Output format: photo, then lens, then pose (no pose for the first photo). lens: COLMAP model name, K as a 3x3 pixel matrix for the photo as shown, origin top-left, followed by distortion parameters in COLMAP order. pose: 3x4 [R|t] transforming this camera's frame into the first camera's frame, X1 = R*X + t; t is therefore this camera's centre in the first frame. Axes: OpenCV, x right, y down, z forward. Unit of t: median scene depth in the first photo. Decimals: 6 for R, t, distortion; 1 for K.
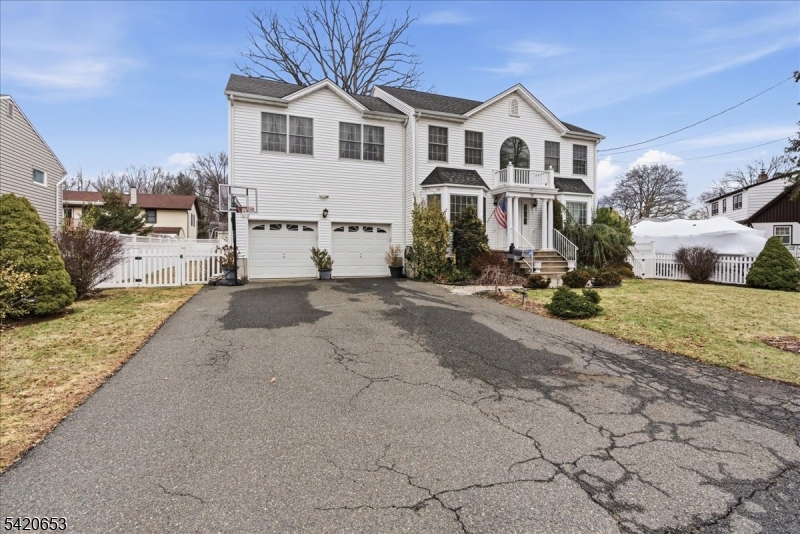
lens RADIAL K [[379.6, 0, 400.5], [0, 379.6, 252.7], [0, 0, 1]] dist [-0.000646, -0.000440]
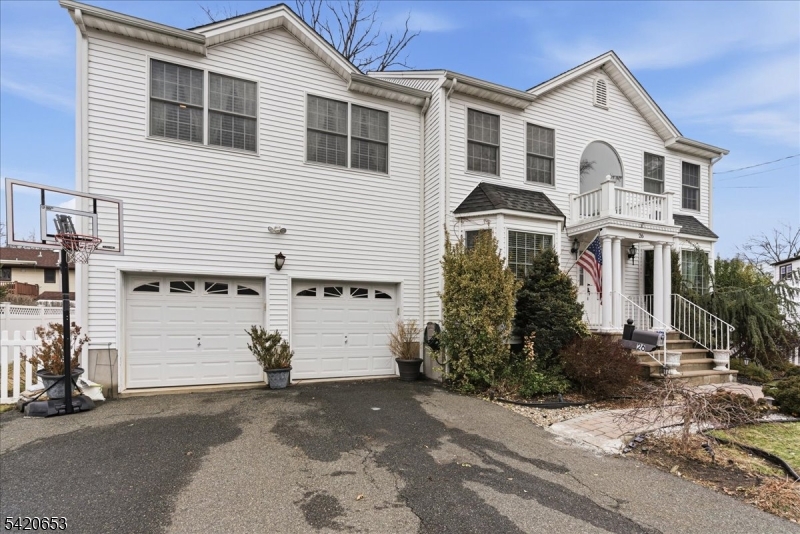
lens RADIAL K [[394.3, 0, 397.5], [0, 394.3, 320.7], [0, 0, 1]] dist [-0.001036, -0.000342]
pose [[0.999621, 0.002732, 0.027379, -0.045643], [-0.002665, 0.999993, -0.002457, -0.019324], [-0.027385, 0.002383, 0.999622, 0.424542]]
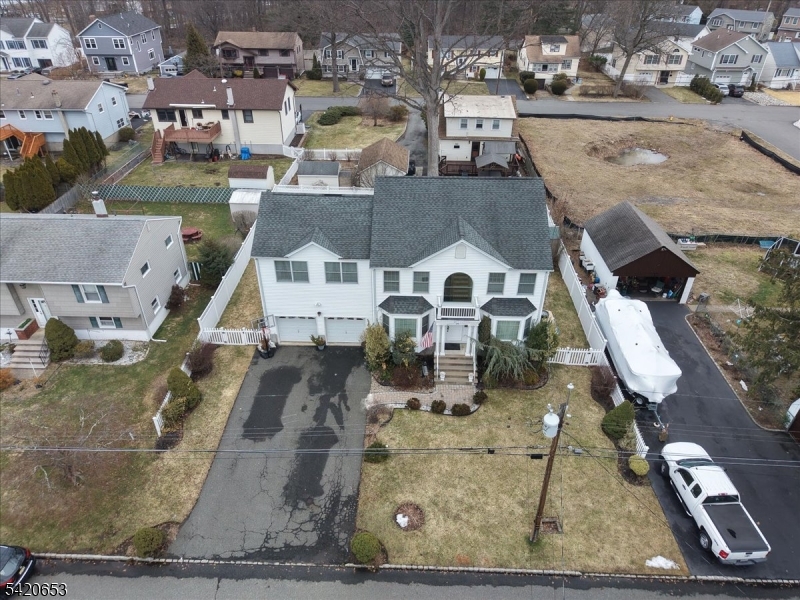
lens RADIAL K [[526.5, 0, 400.0], [0, 526.5, 300.0], [0, 0, 1]] dist [0.004544, -0.002051]
pose [[0.923634, 0.218475, -0.314910, 0.765216], [-0.008791, 0.833490, 0.552464, -1.321005], [0.383174, -0.507507, 0.771761, -0.521292]]
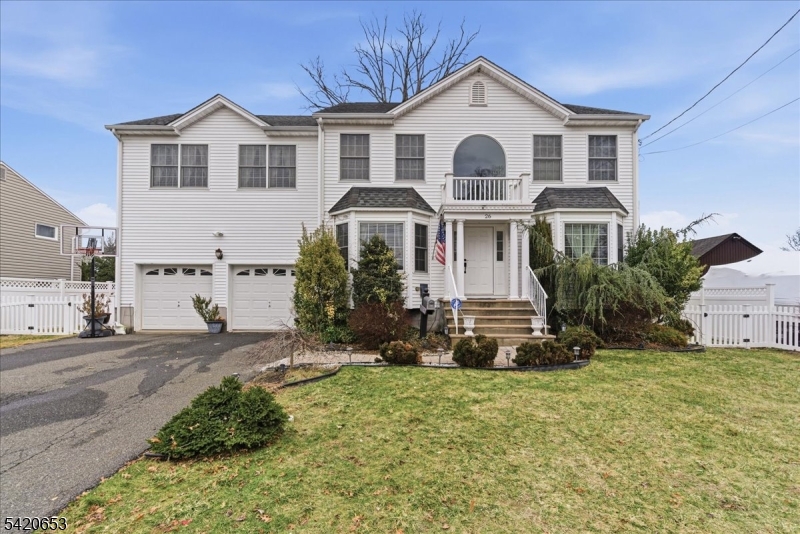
lens RADIAL K [[378.0, 0, 399.0], [0, 378.0, 288.9], [0, 0, 1]] dist [-0.001007, -0.000207]
pose [[0.934578, -0.004214, -0.355732, 0.454413], [-0.004212, 0.999729, -0.022910, -0.009003], [0.355732, 0.022910, 0.934307, 0.345061]]
